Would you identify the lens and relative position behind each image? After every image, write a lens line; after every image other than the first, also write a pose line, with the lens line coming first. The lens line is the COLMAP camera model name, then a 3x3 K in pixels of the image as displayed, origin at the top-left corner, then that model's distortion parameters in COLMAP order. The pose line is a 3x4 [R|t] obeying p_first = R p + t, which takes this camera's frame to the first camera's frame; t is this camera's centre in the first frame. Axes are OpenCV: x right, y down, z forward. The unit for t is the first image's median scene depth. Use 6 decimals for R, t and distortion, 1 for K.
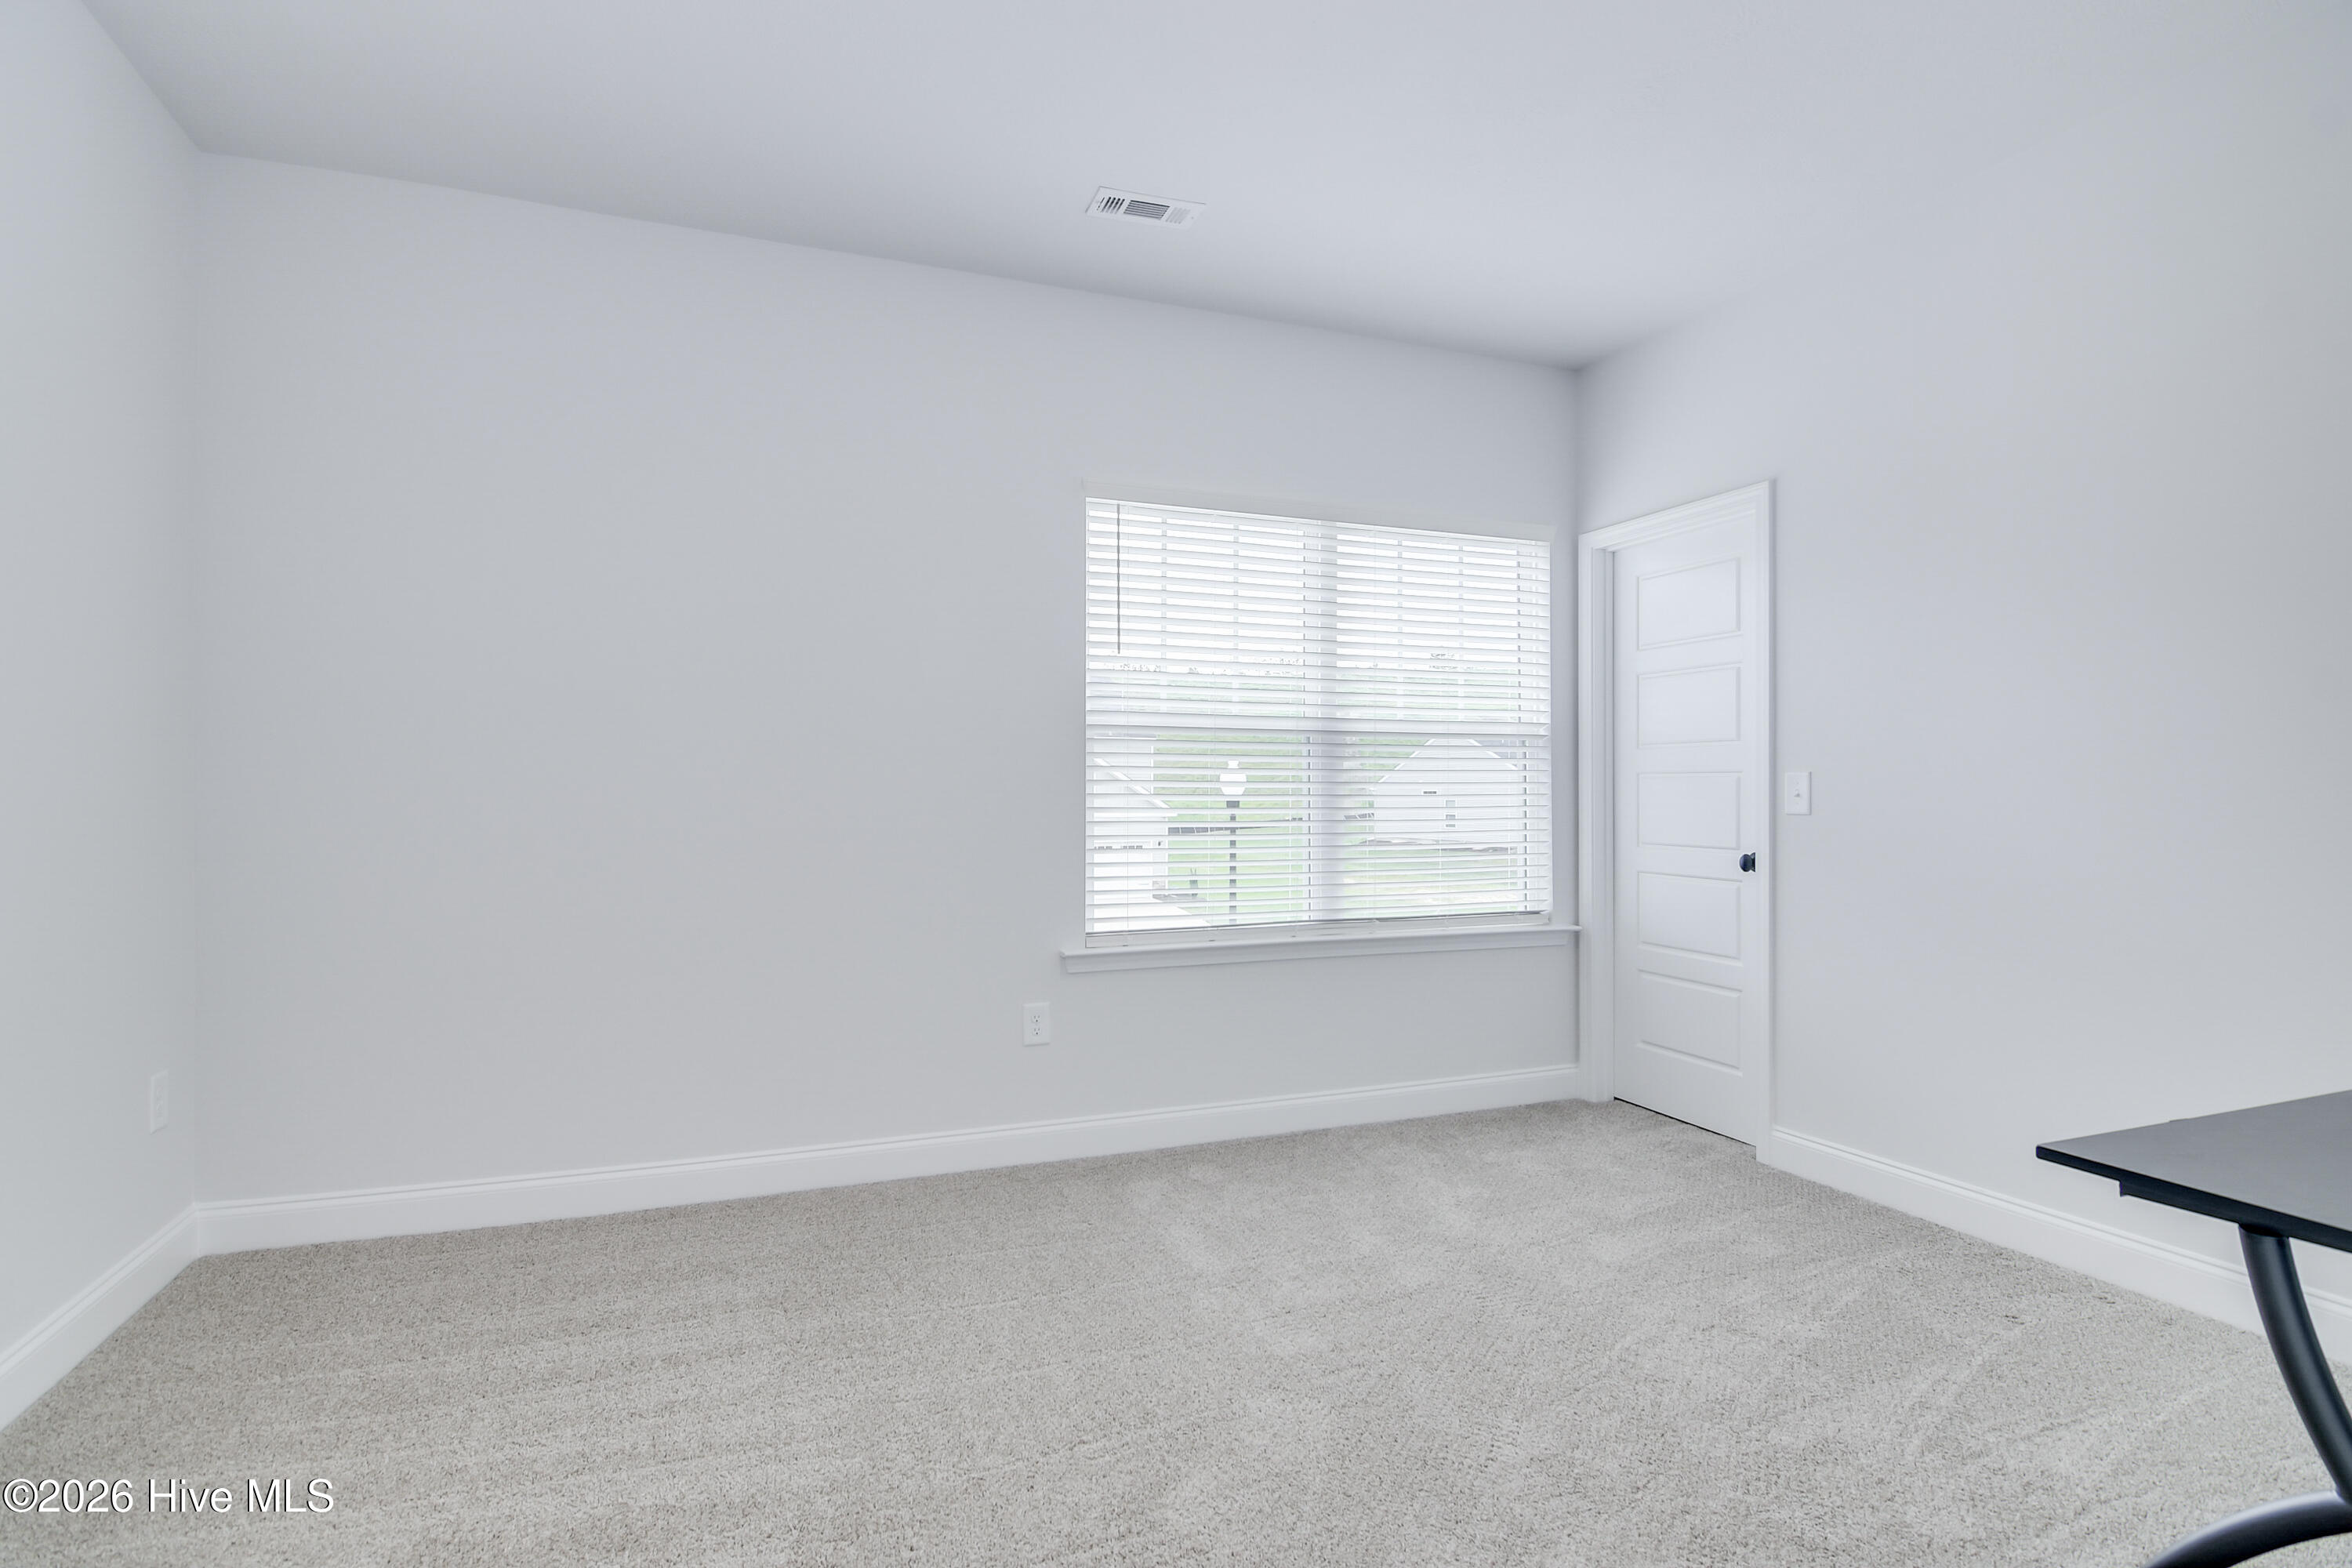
lens RADIAL K [[1140.5, 0, 1166.6], [0, 1140.5, 790.8], [0, 0, 1]] dist [0.002866, -0.020371]
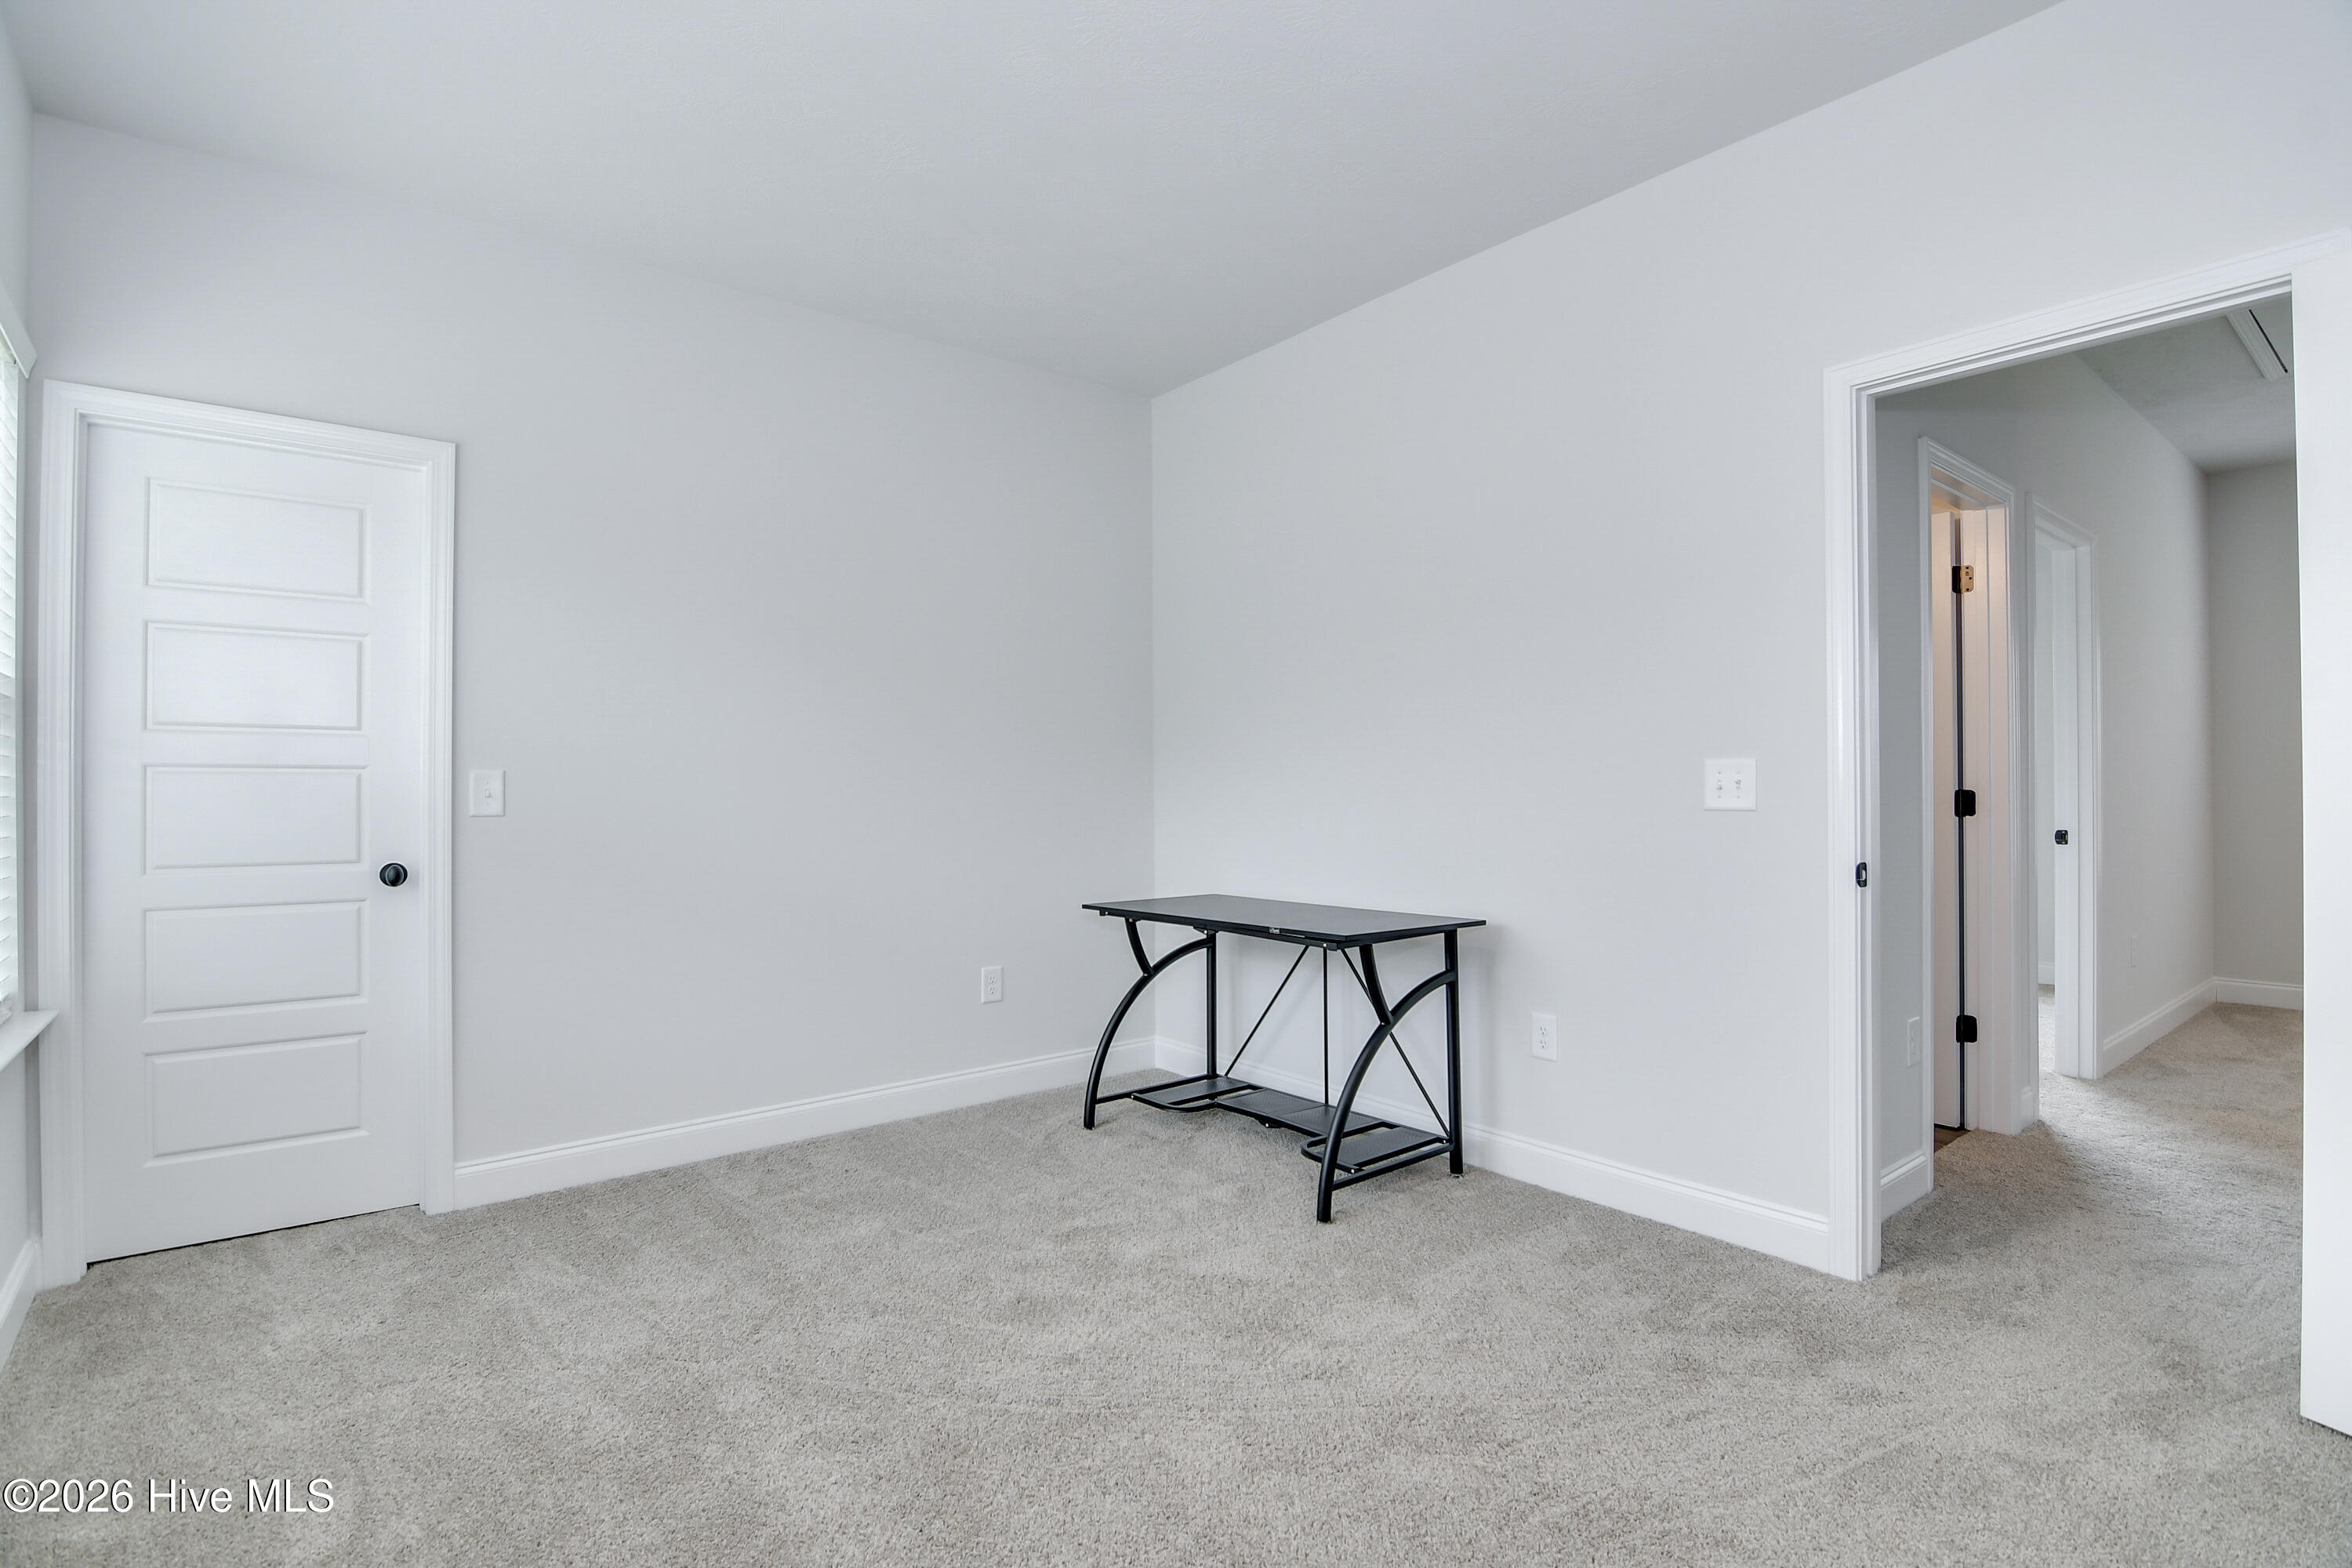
lens RADIAL K [[1140.5, 0, 1166.6], [0, 1140.5, 790.8], [0, 0, 1]] dist [0.002866, -0.020371]
pose [[-0.311980, 0.006469, 0.950067, -0.461497], [0.005545, 0.999972, -0.004988, 0.007124], [-0.950073, 0.003712, -0.312007, 0.699742]]
